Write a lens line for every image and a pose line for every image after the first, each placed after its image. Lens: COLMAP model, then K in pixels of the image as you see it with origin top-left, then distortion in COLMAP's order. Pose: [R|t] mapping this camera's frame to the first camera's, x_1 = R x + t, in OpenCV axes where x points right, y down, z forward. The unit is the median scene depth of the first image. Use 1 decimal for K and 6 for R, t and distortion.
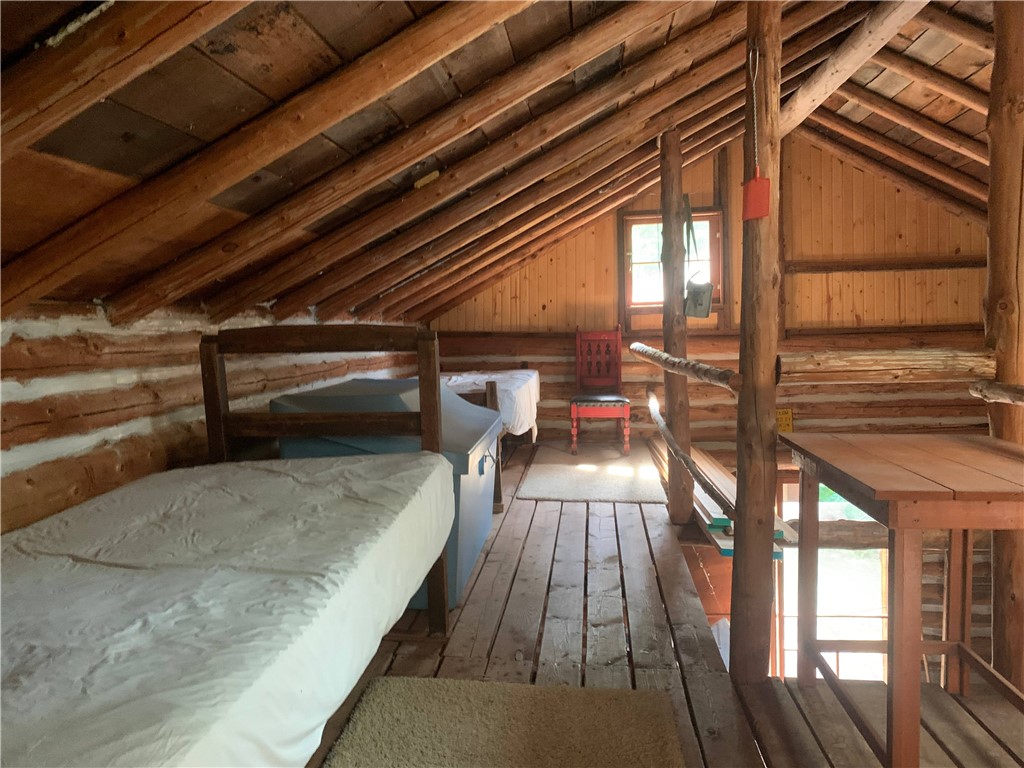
lens RADIAL K [[779.2, 0, 507.0], [0, 779.2, 379.2], [0, 0, 1]] dist [0.048158, -0.049863]
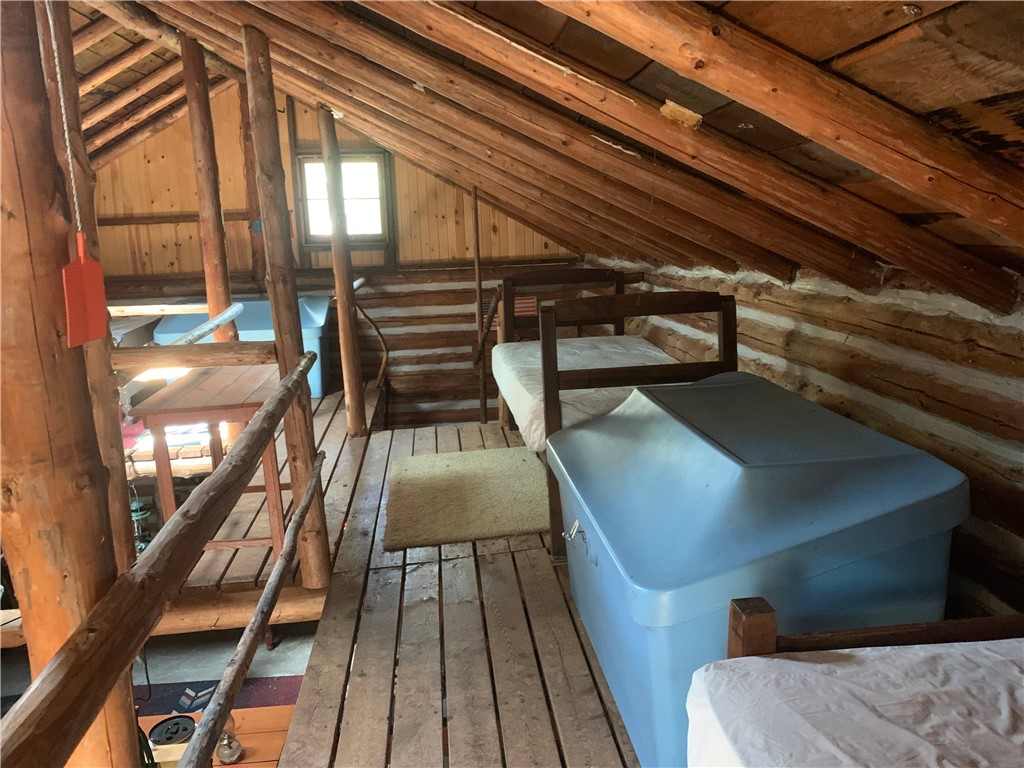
lens RADIAL K [[779.2, 0, 507.8], [0, 779.2, 377.6], [0, 0, 1]] dist [0.048158, -0.049863]
pose [[-0.976522, 0.101193, -0.190170, 0.188017], [0.047602, 0.962342, 0.267643, -0.261036], [0.210092, 0.252307, -0.944565, 2.001246]]
